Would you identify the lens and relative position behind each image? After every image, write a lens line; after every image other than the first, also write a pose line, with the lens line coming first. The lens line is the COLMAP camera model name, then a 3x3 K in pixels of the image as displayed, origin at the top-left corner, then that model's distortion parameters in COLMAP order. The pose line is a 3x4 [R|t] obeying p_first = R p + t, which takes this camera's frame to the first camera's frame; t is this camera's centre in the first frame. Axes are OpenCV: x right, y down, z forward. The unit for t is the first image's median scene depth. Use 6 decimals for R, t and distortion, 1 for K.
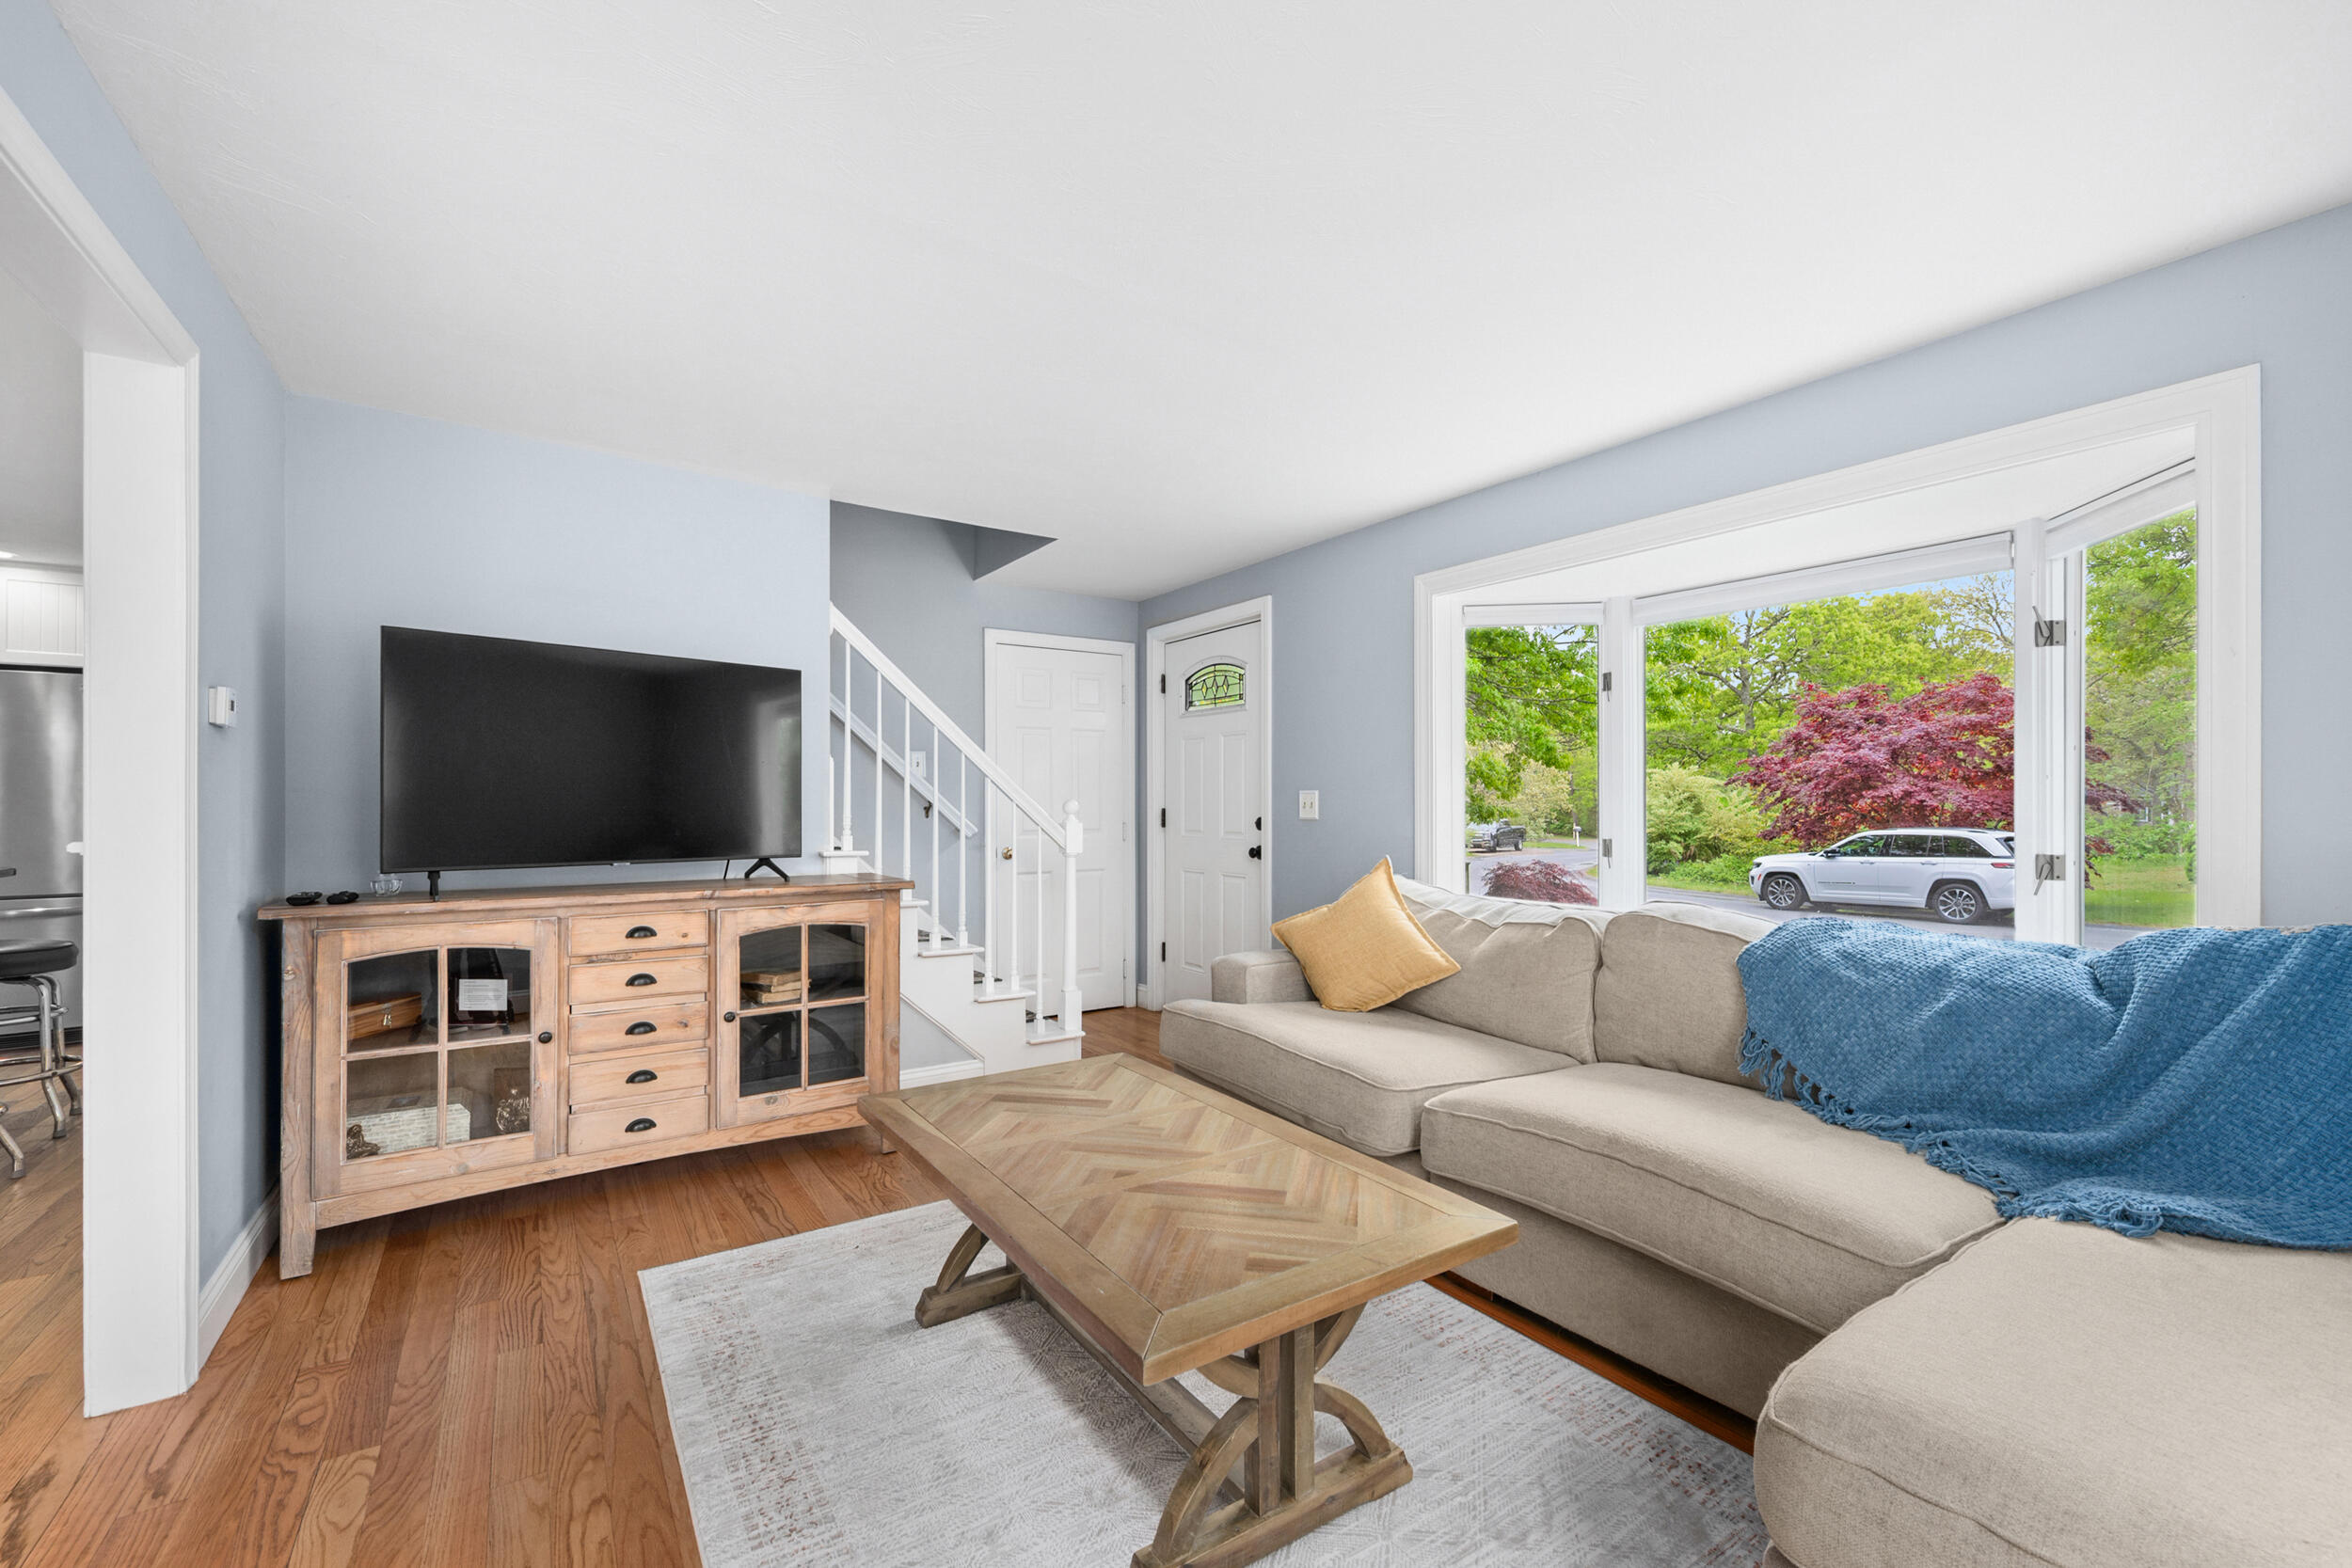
lens RADIAL K [[979.0, 0, 1176.0], [0, 979.0, 784.0], [0, 0, 1]] dist [0.000498, 0.000079]
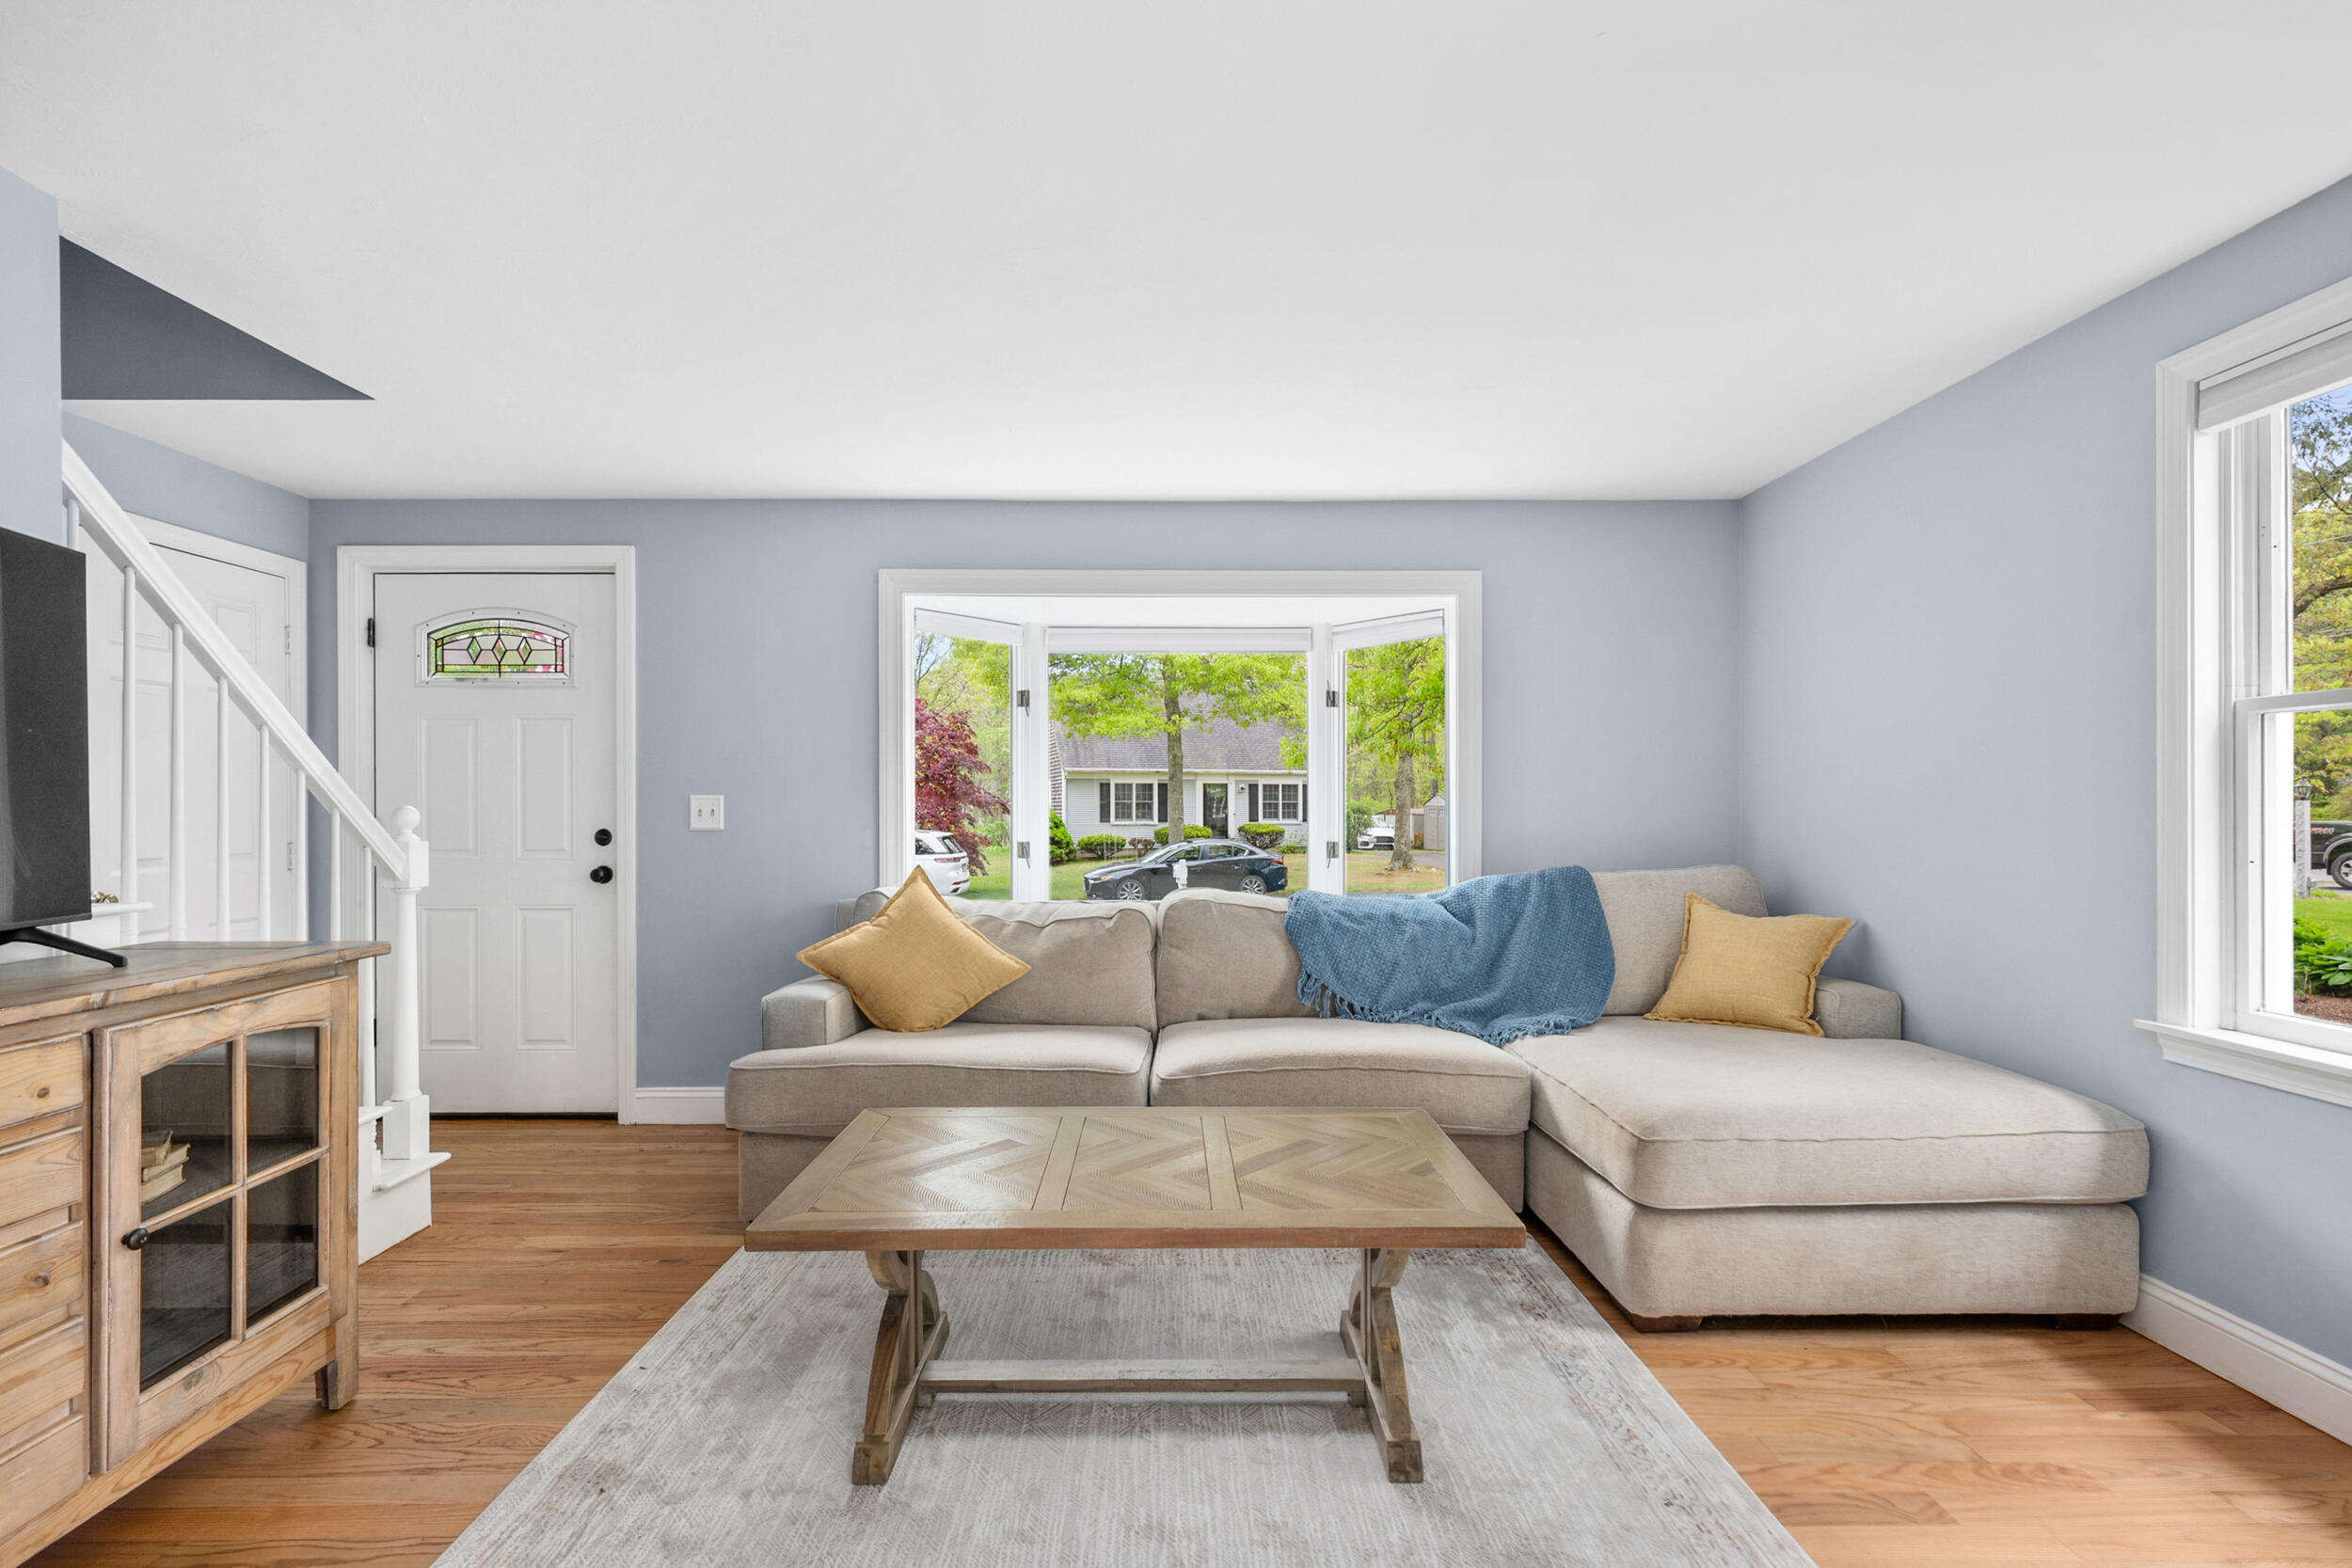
lens RADIAL K [[1113.8, 0, 1156.6], [0, 1113.8, 784.1], [0, 0, 1]] dist [-0.001176, -0.000167]
pose [[0.542867, 0.016050, 0.839665, -0.629316], [-0.014351, 0.999849, -0.009833, 0.001607], [-0.839696, -0.006712, 0.543015, 0.238383]]
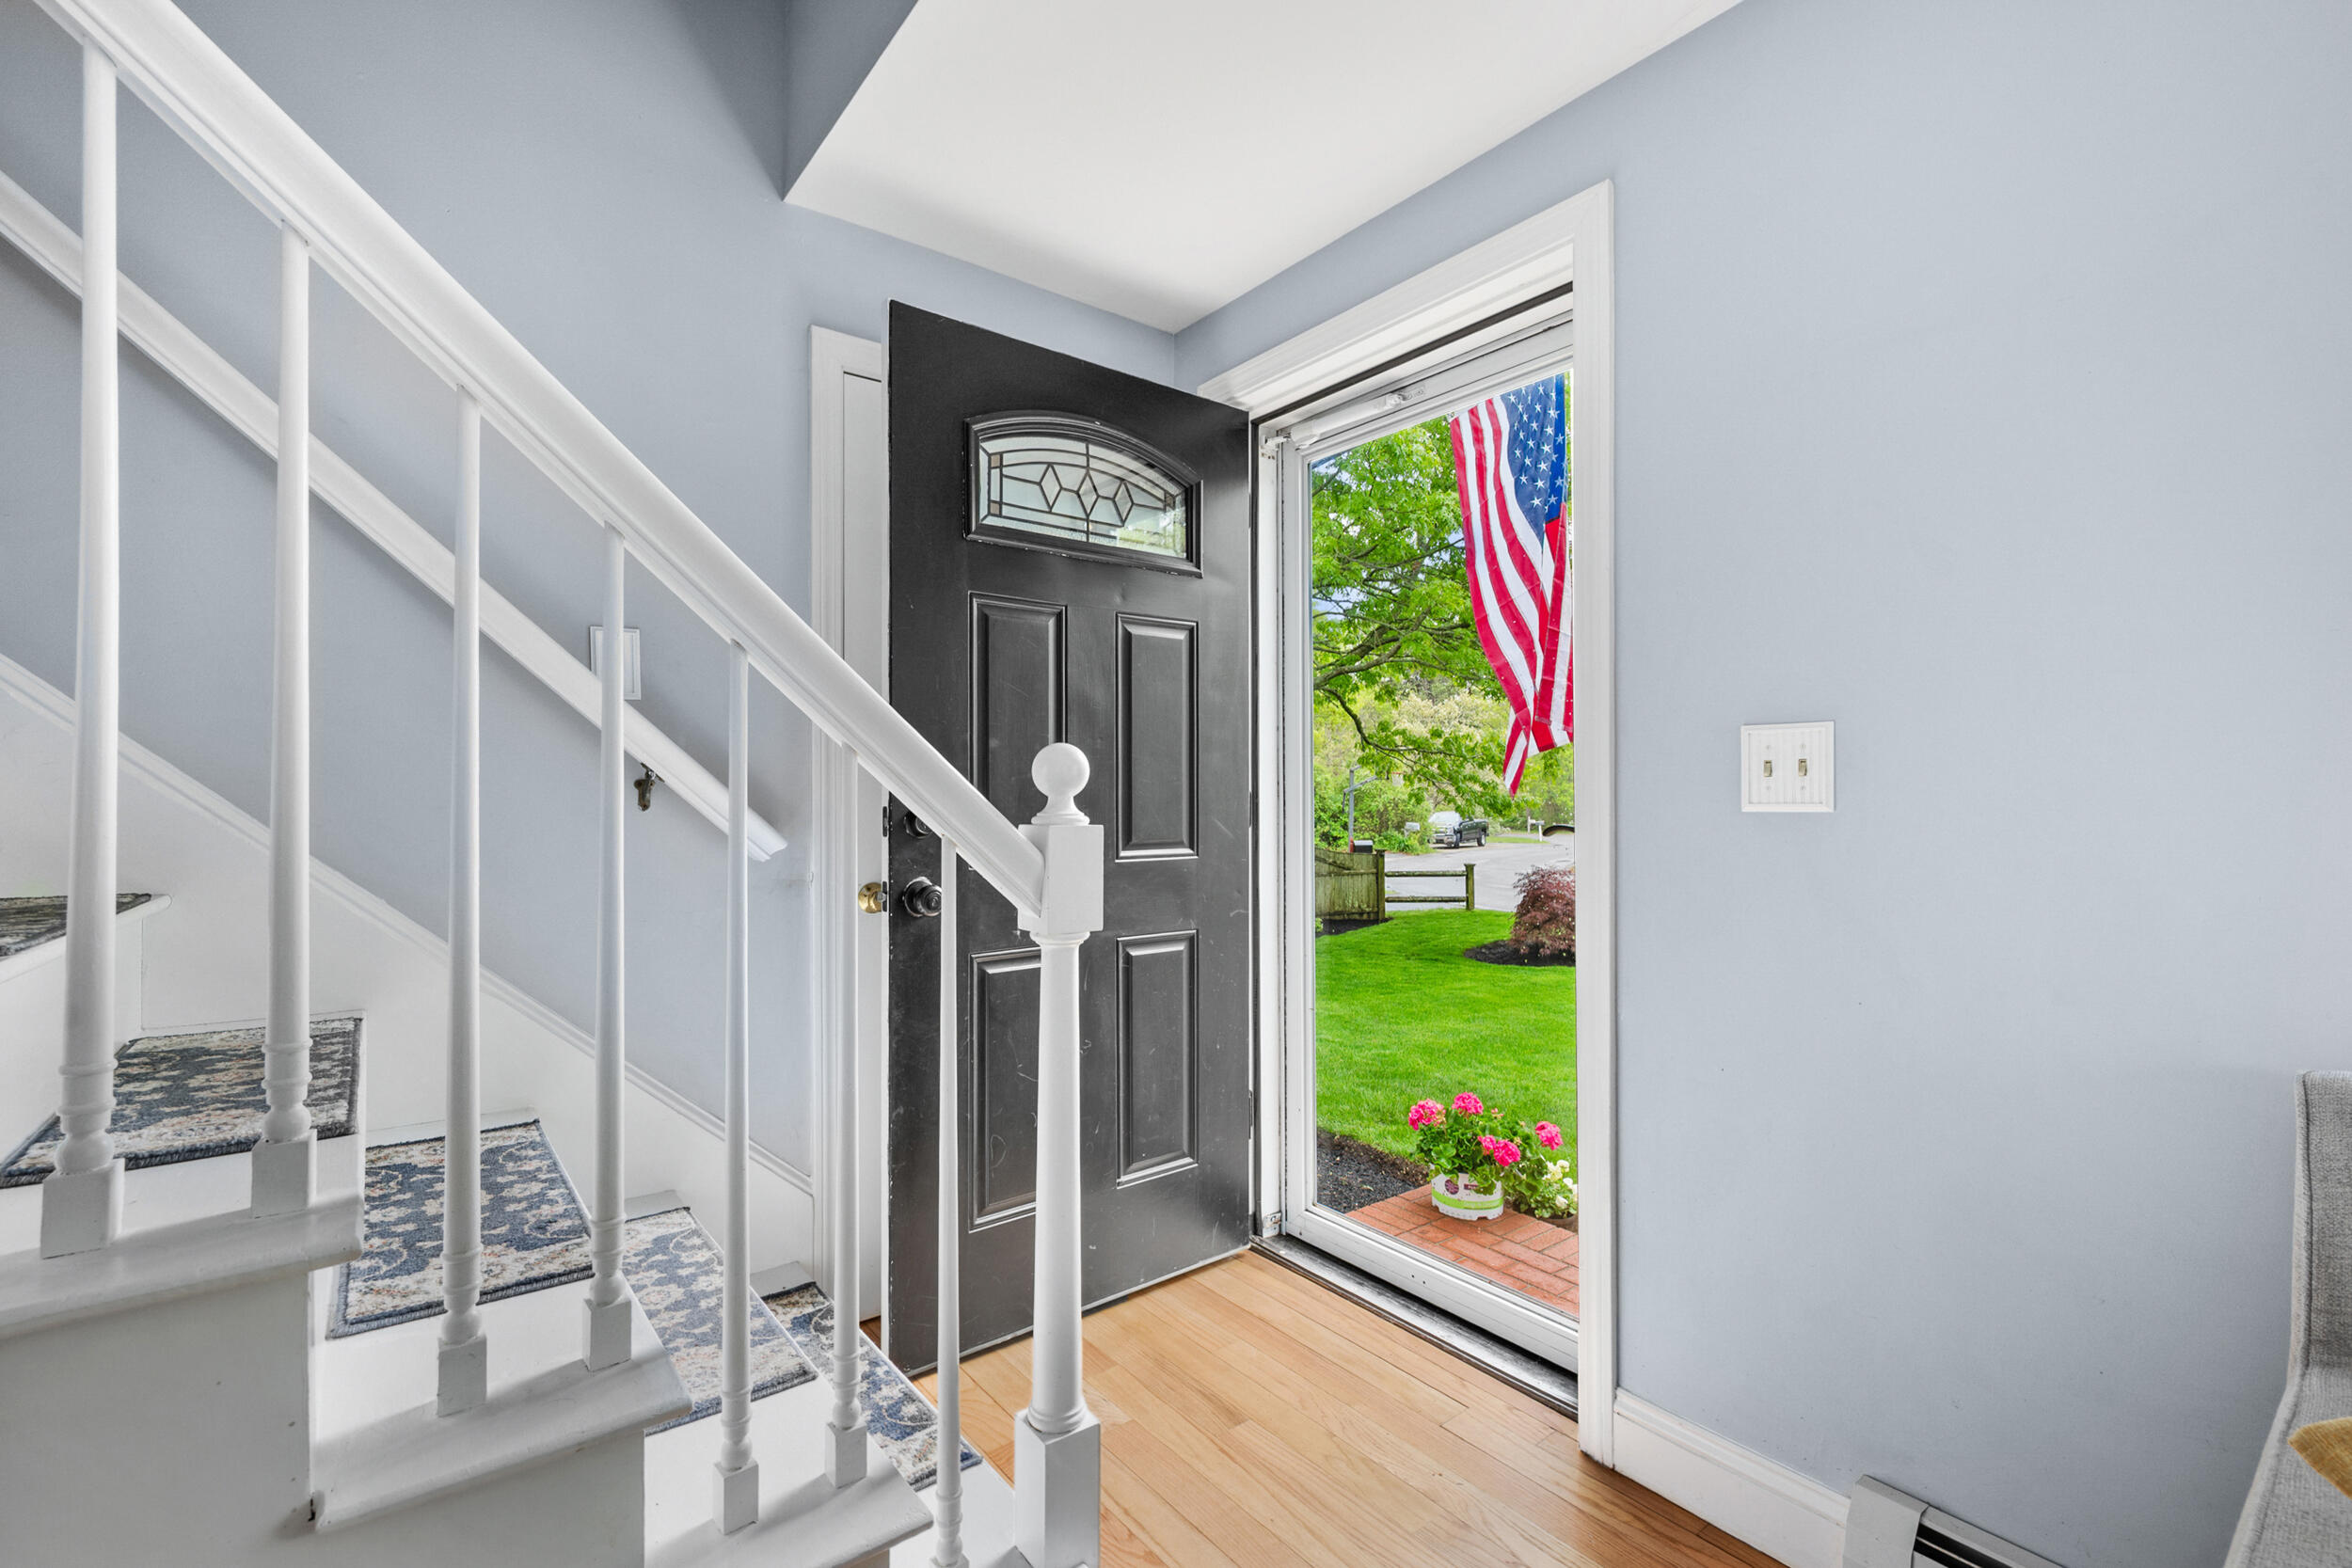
lens RADIAL K [[1018.5, 0, 1176.7], [0, 1018.5, 790.6], [0, 0, 1]] dist [-0.001542, -0.000350]
pose [[0.996684, 0.001437, 0.081351, -0.124247], [-0.002626, 0.999891, 0.014510, 0.034220], [-0.081321, -0.014675, 0.996580, 0.963427]]
